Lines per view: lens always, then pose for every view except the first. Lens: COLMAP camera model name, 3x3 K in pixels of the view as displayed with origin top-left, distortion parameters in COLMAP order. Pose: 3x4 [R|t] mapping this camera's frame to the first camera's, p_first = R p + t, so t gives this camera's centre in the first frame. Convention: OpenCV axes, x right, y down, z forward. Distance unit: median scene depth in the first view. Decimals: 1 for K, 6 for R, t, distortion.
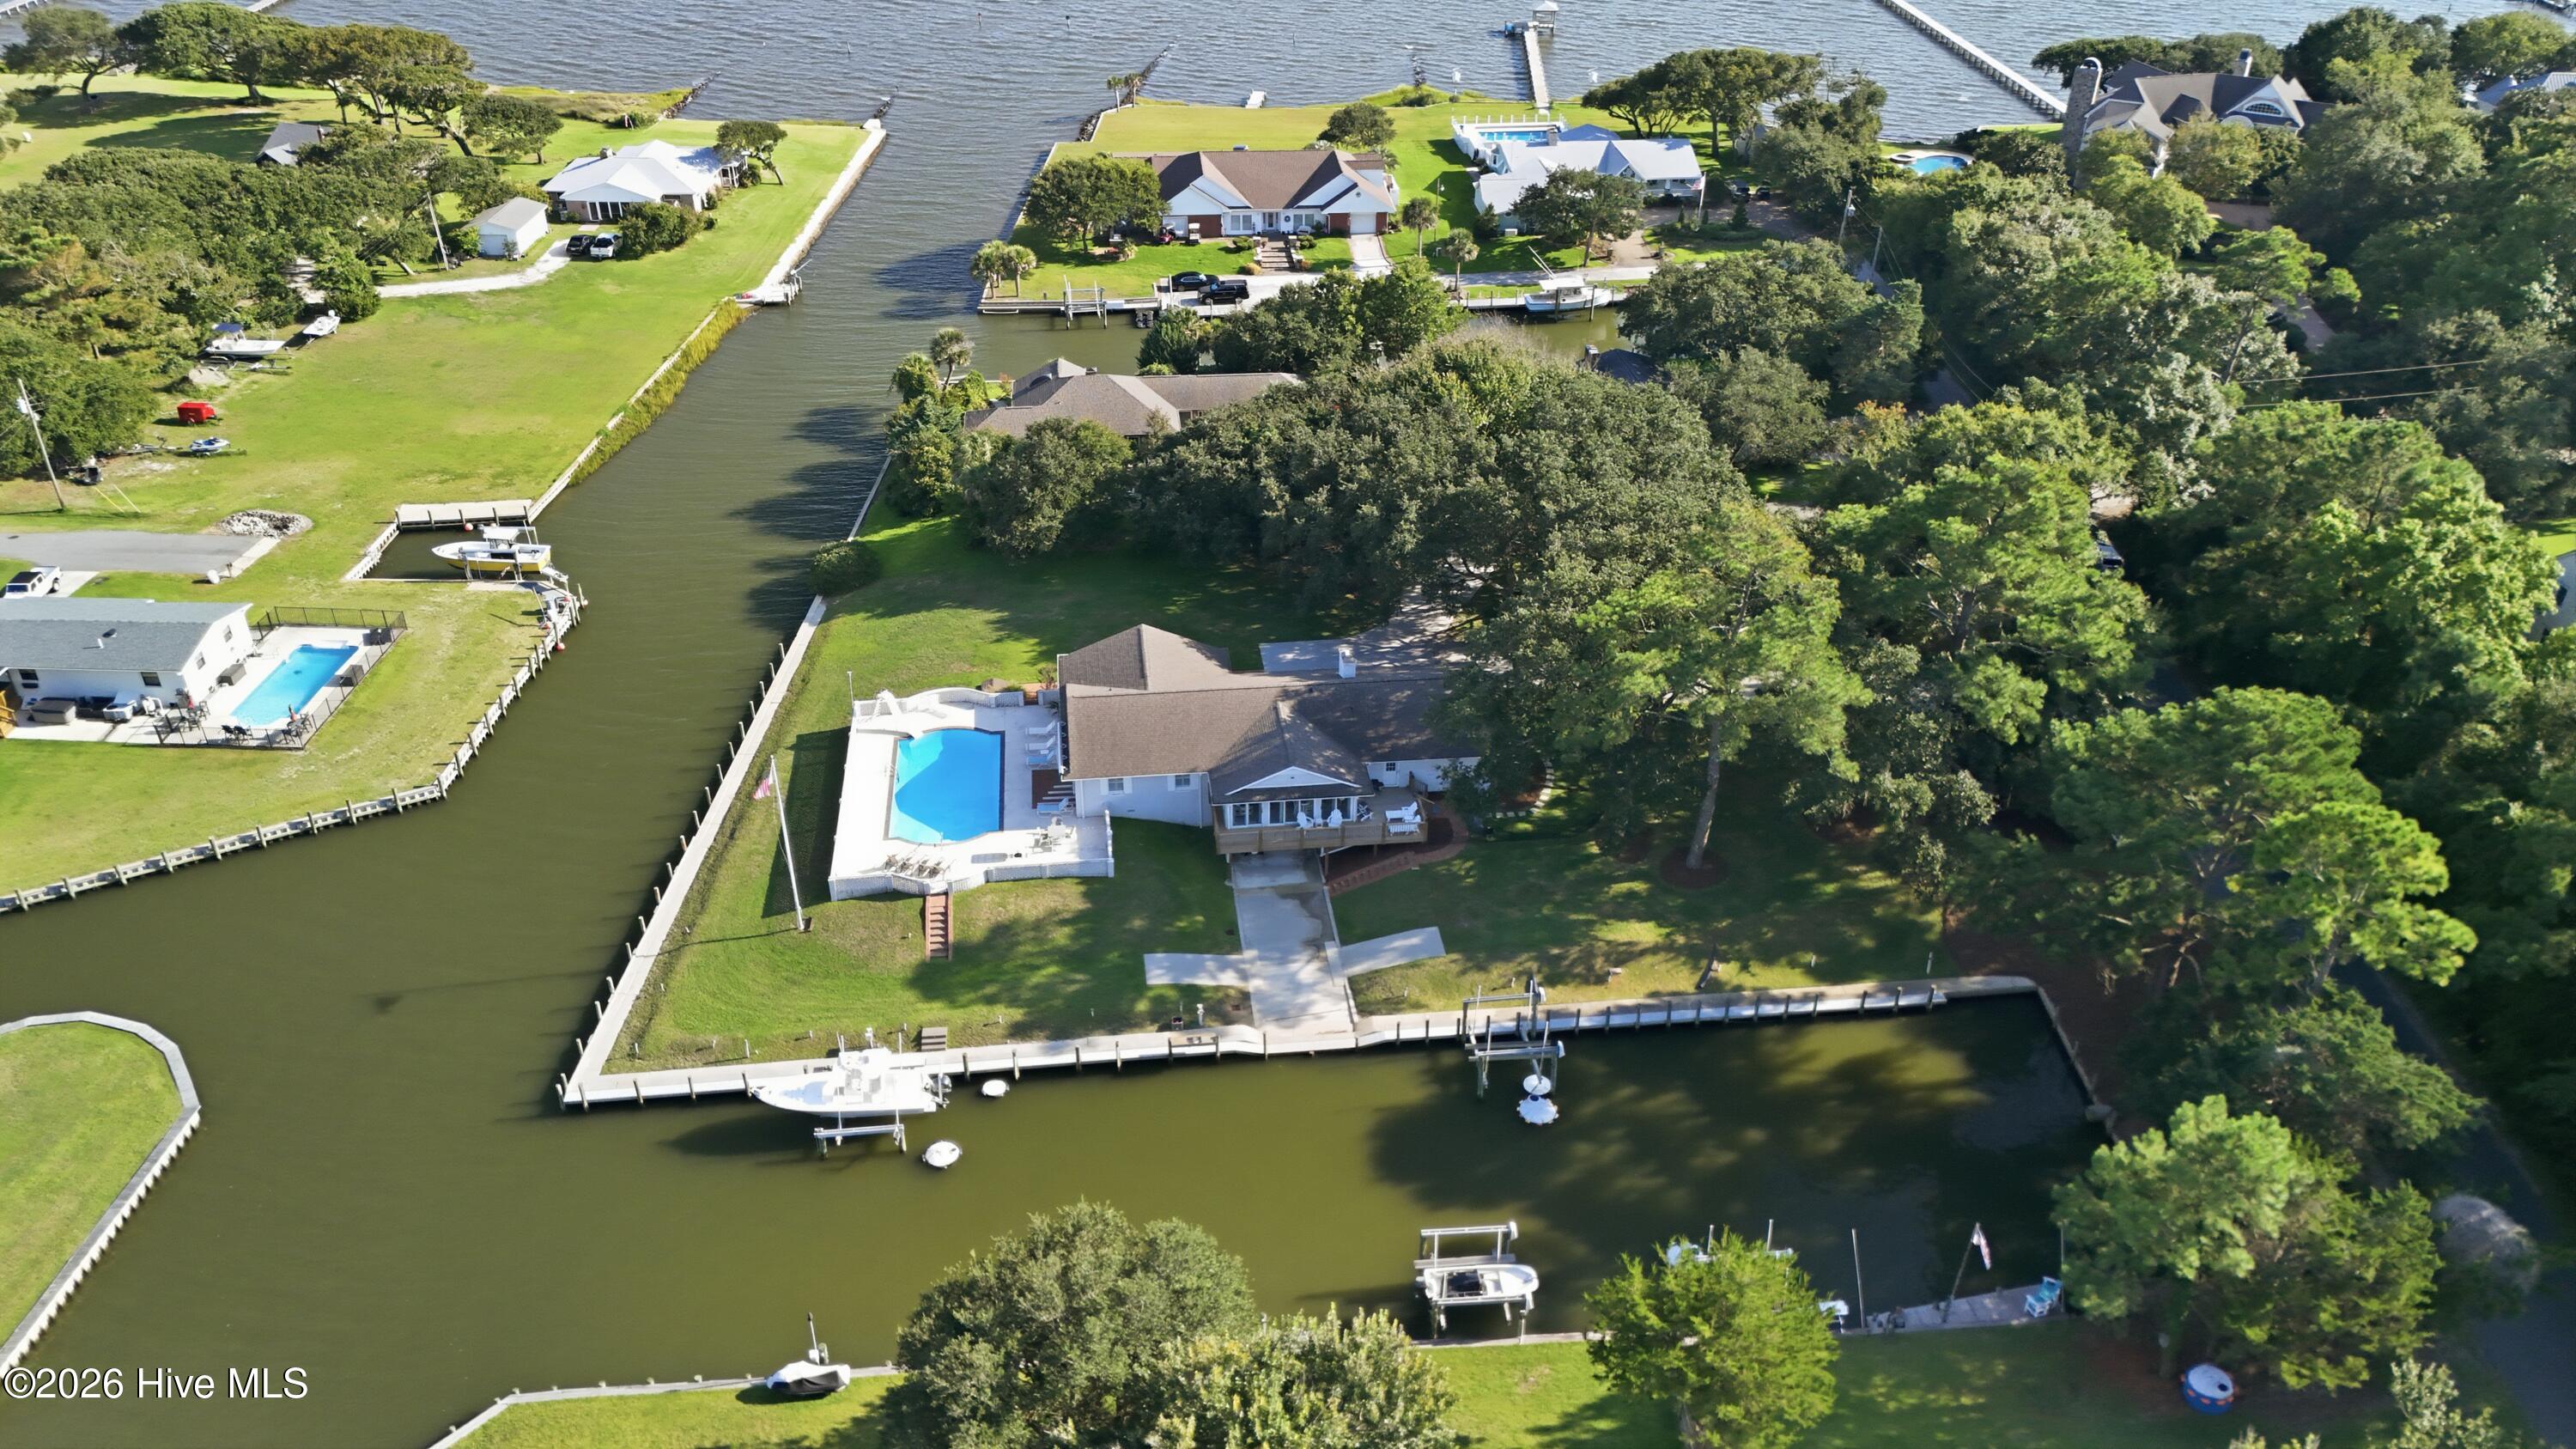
lens RADIAL K [[1894.4, 0, 1297.1], [0, 1894.4, 722.4], [0, 0, 1]] dist [0.029954, 0.000592]
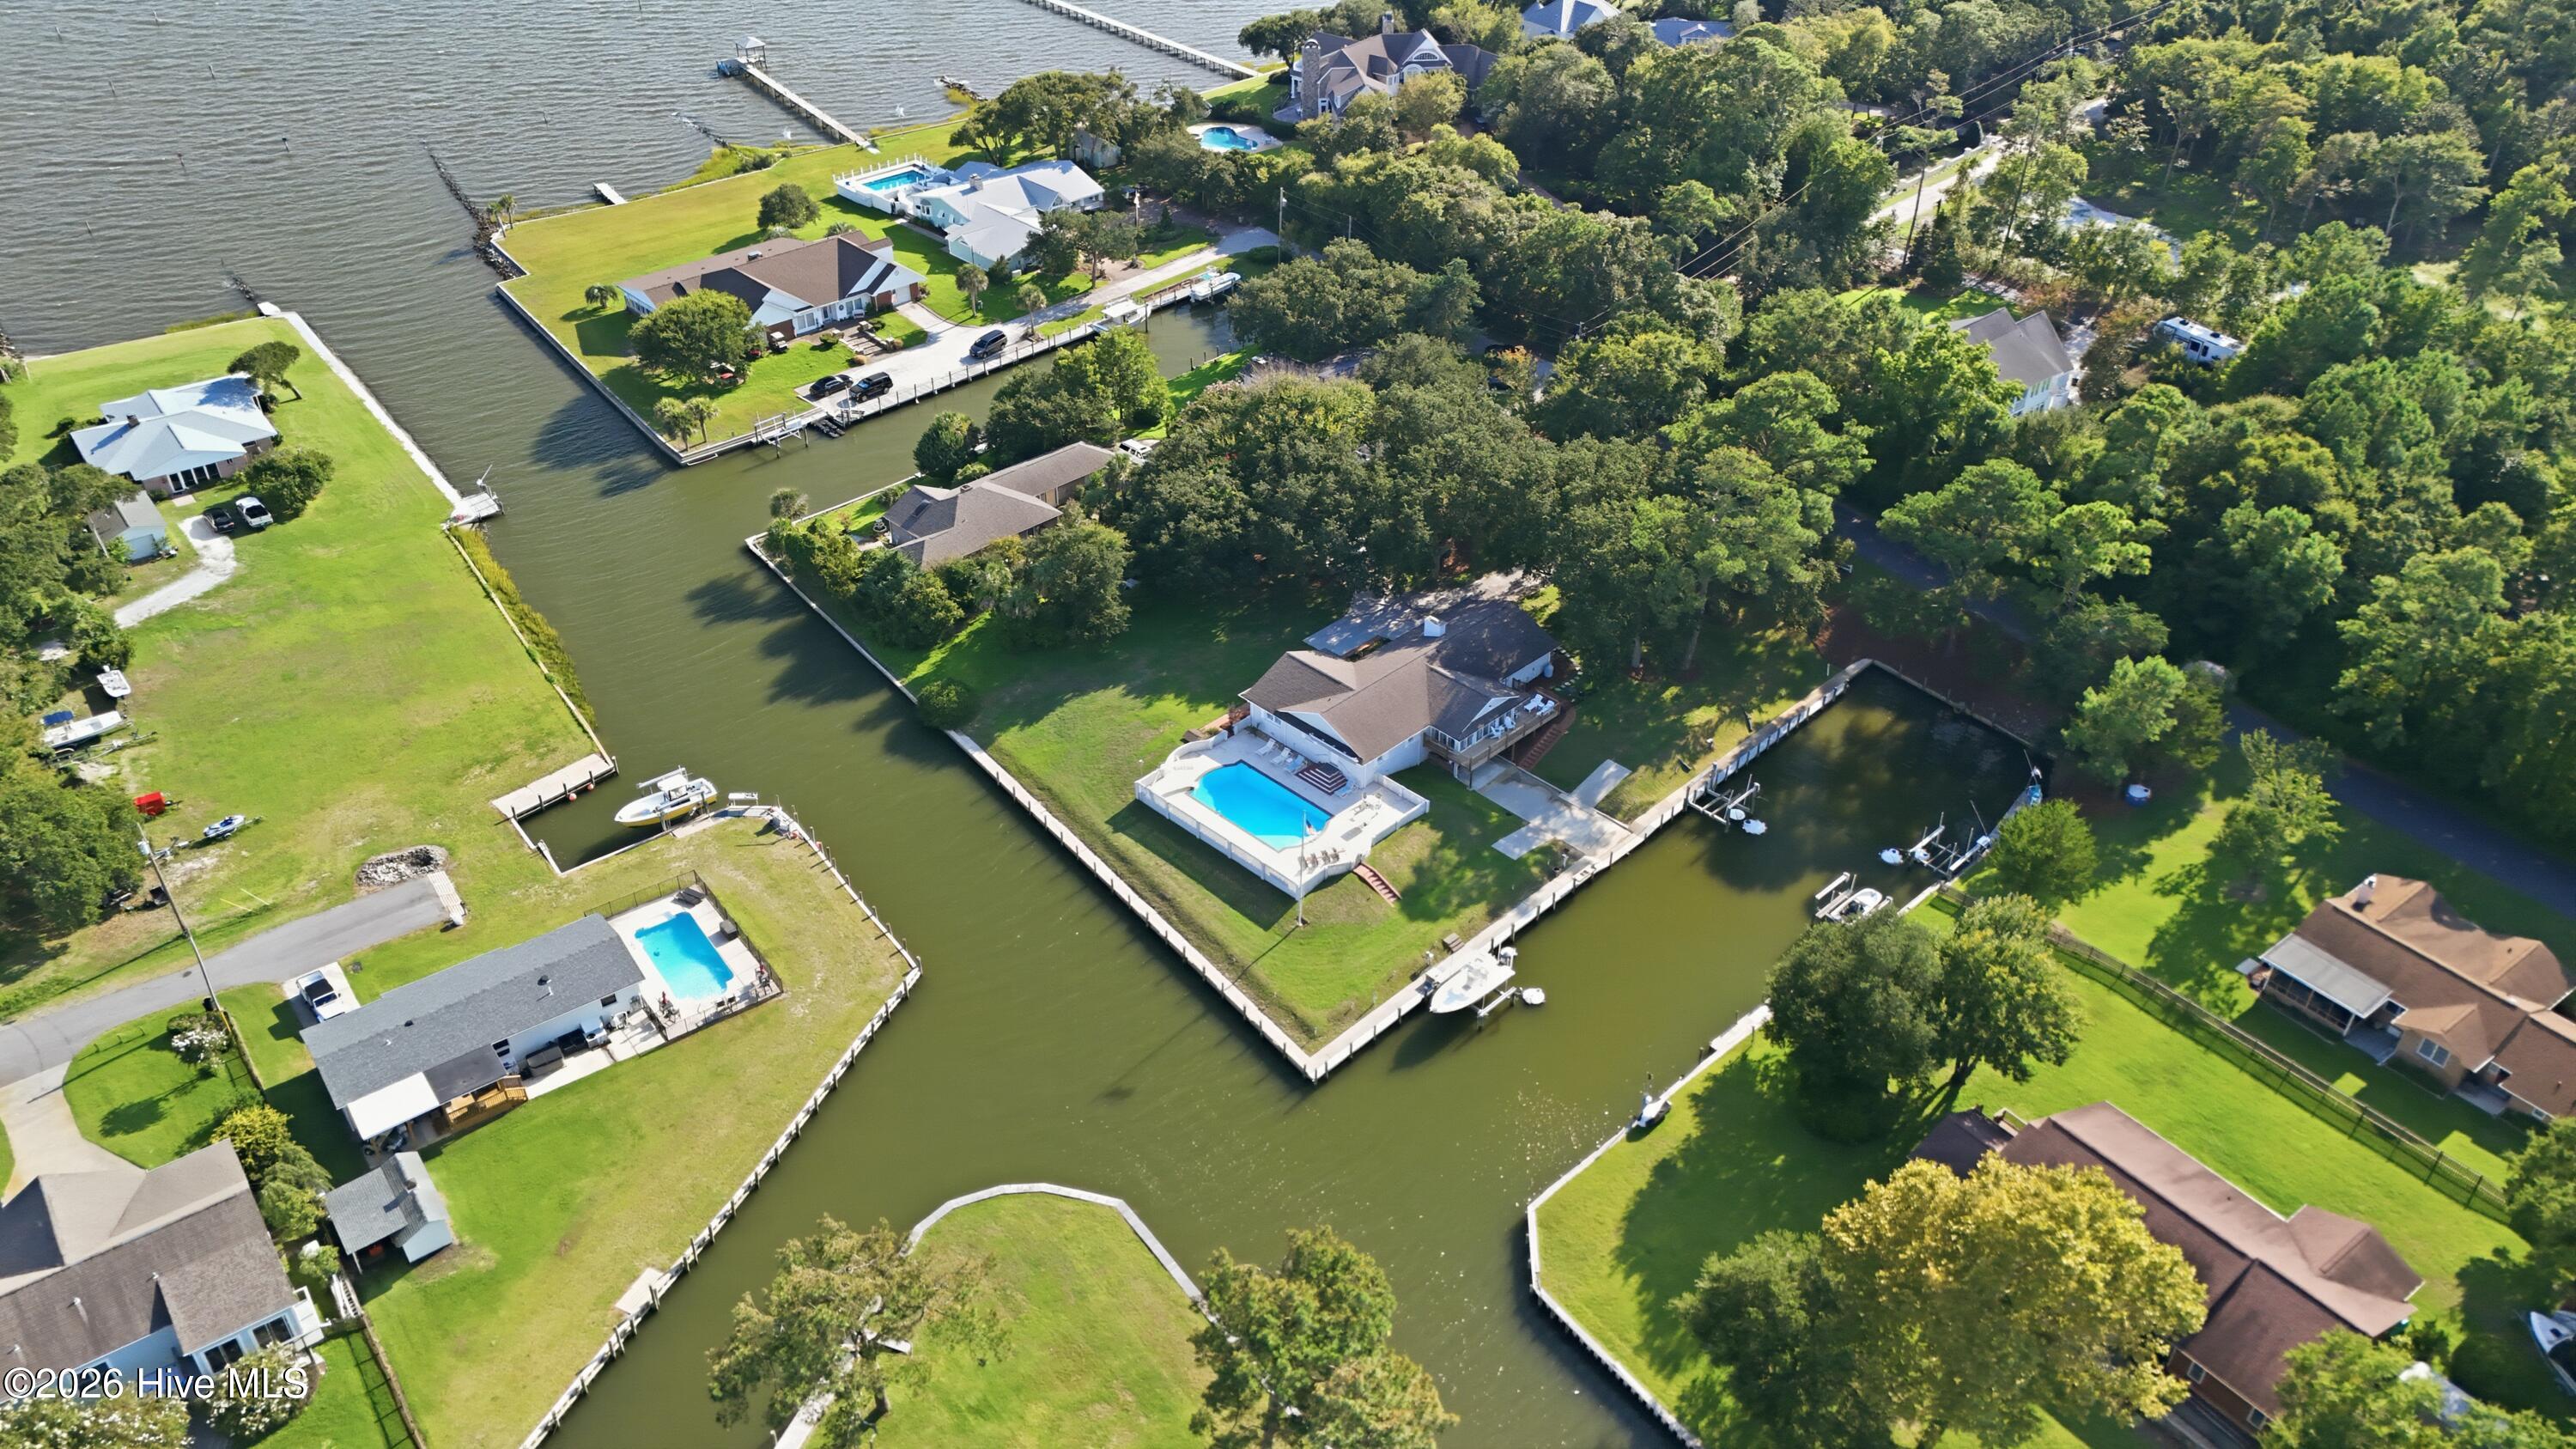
lens RADIAL K [[1894.4, 0, 1297.1], [0, 1894.4, 722.4], [0, 0, 1]] dist [0.029954, 0.000592]
pose [[0.782318, -0.361998, 0.506889, -0.891225], [0.326661, 0.931335, 0.160959, -0.249702], [-0.530350, 0.039660, 0.846851, -0.186290]]
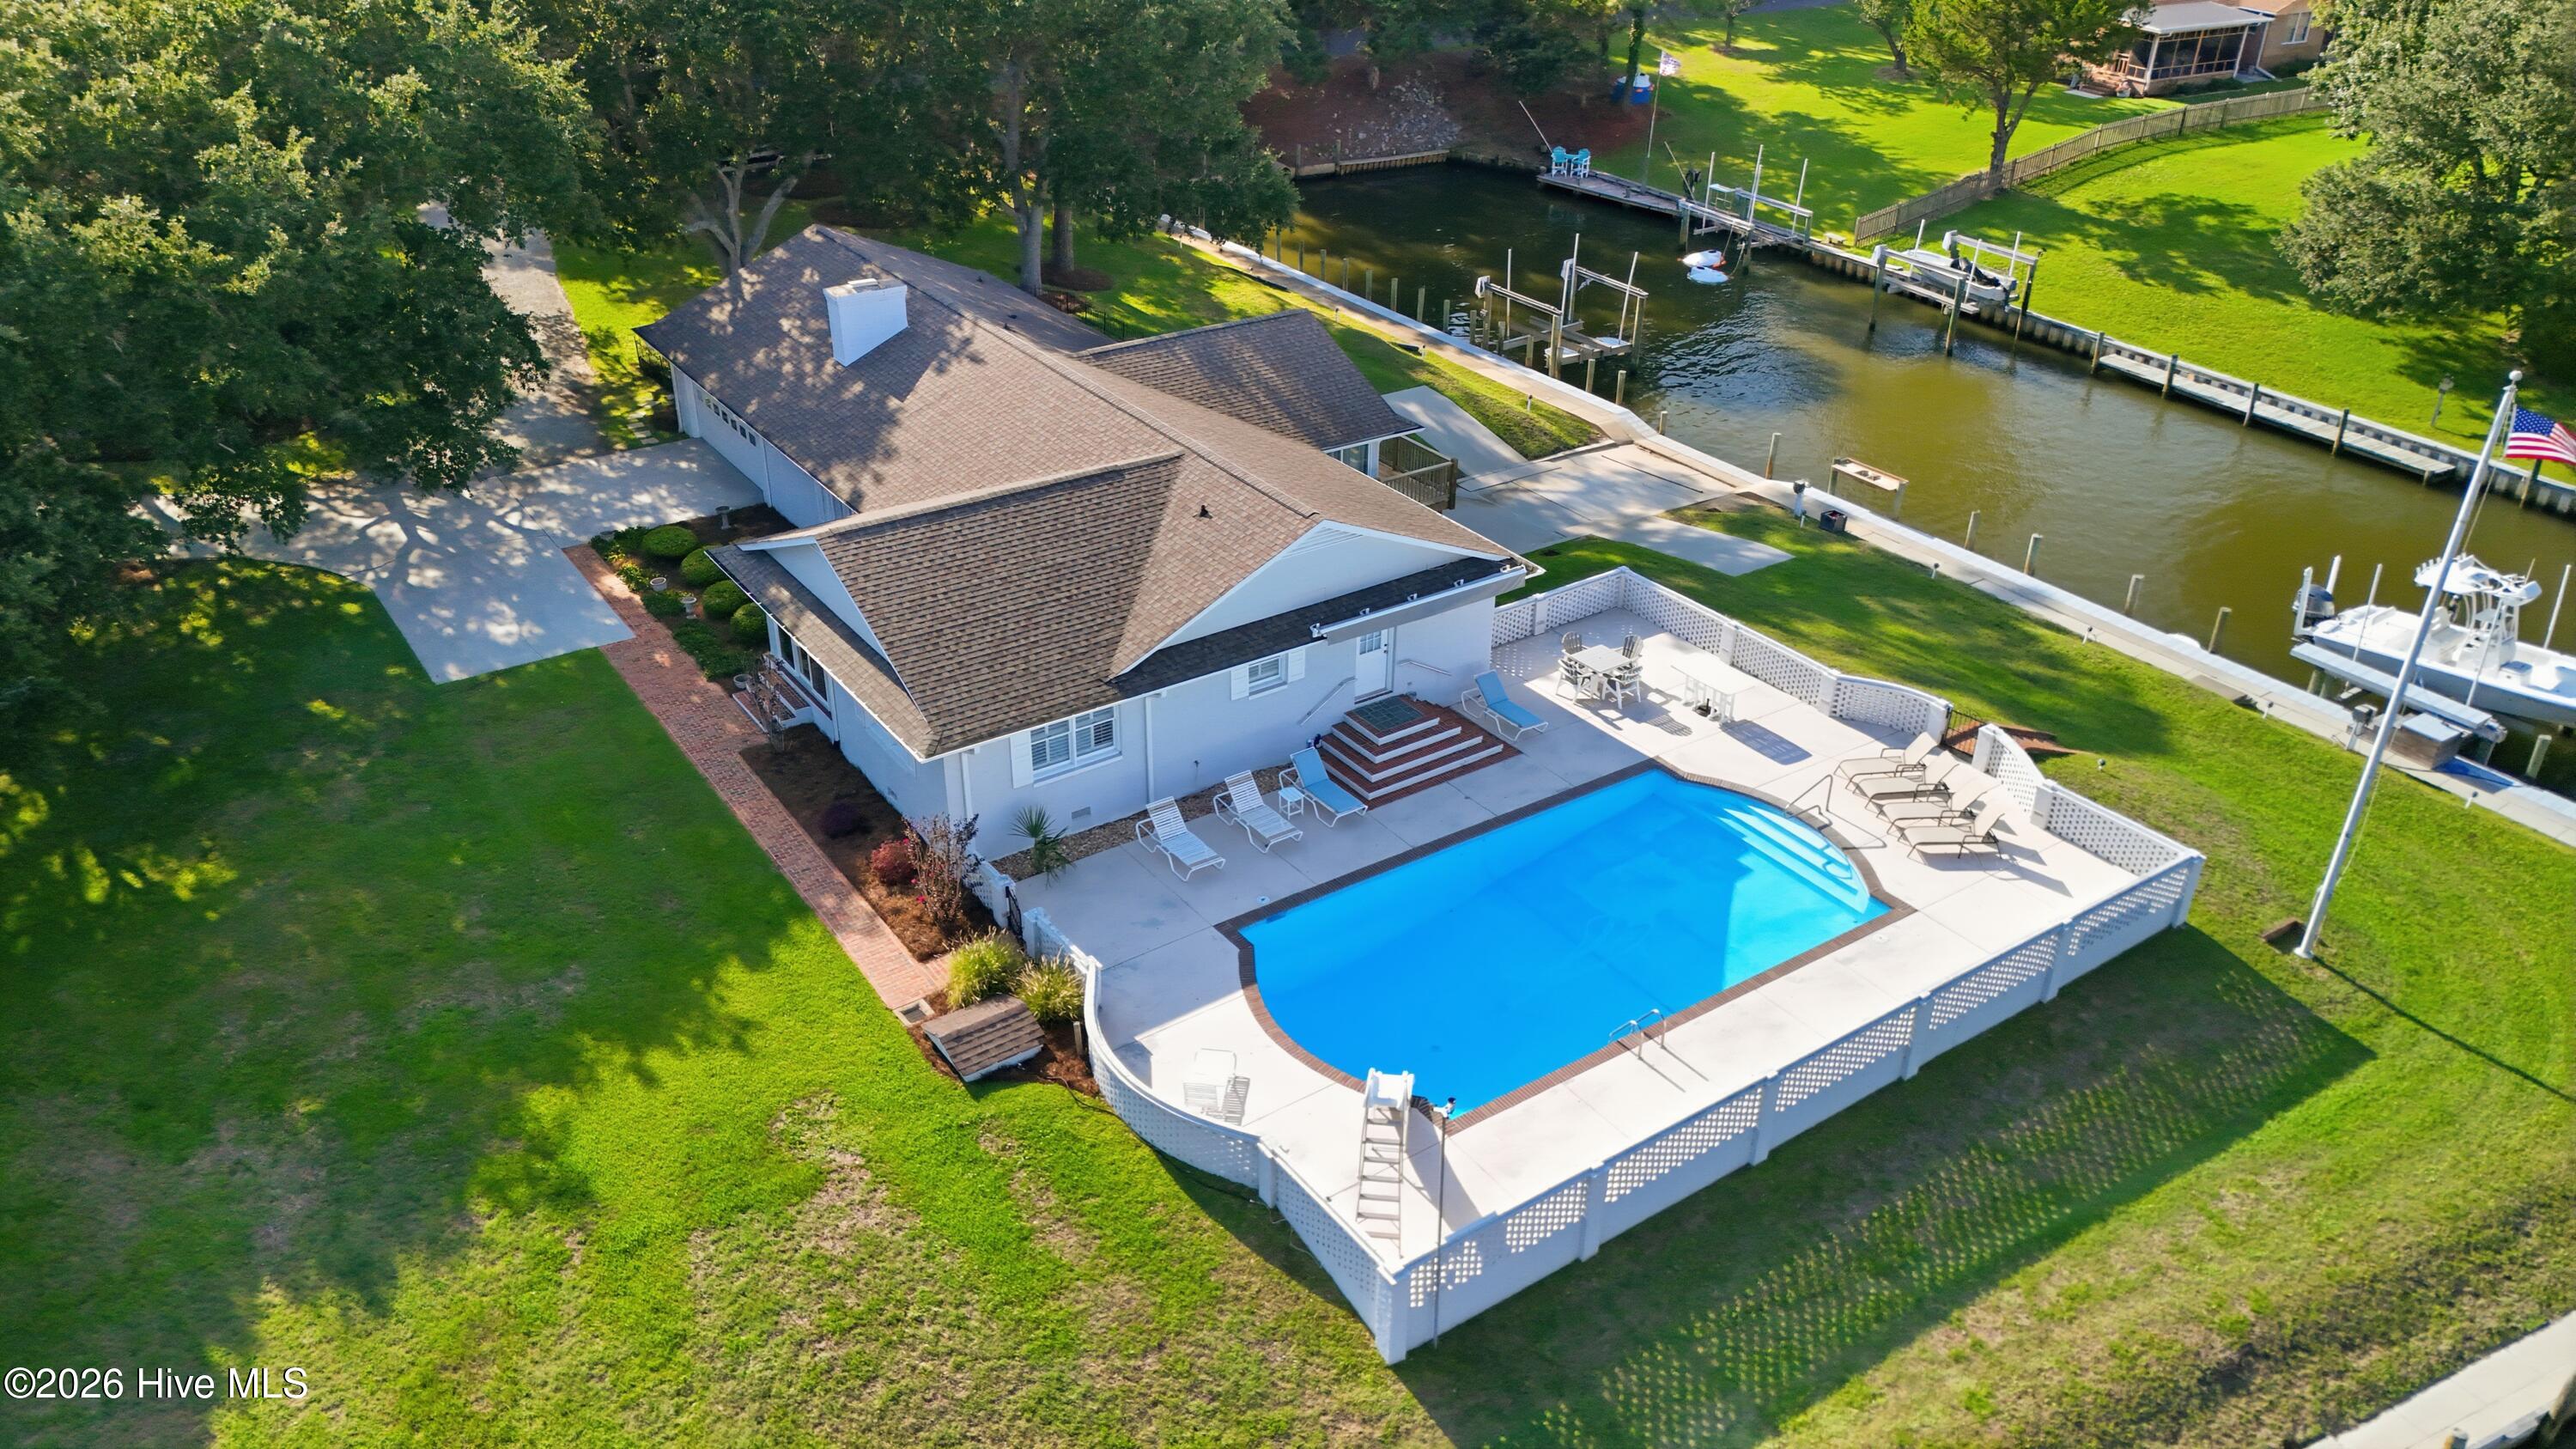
lens RADIAL K [[1894.4, 0, 1297.1], [0, 1894.4, 722.4], [0, 0, 1]] dist [0.029954, 0.000592]
pose [[-0.471189, -0.457376, 0.754180, -0.410661], [0.436152, 0.622376, 0.649938, -0.224850], [-0.766650, 0.635181, -0.093771, 1.114106]]
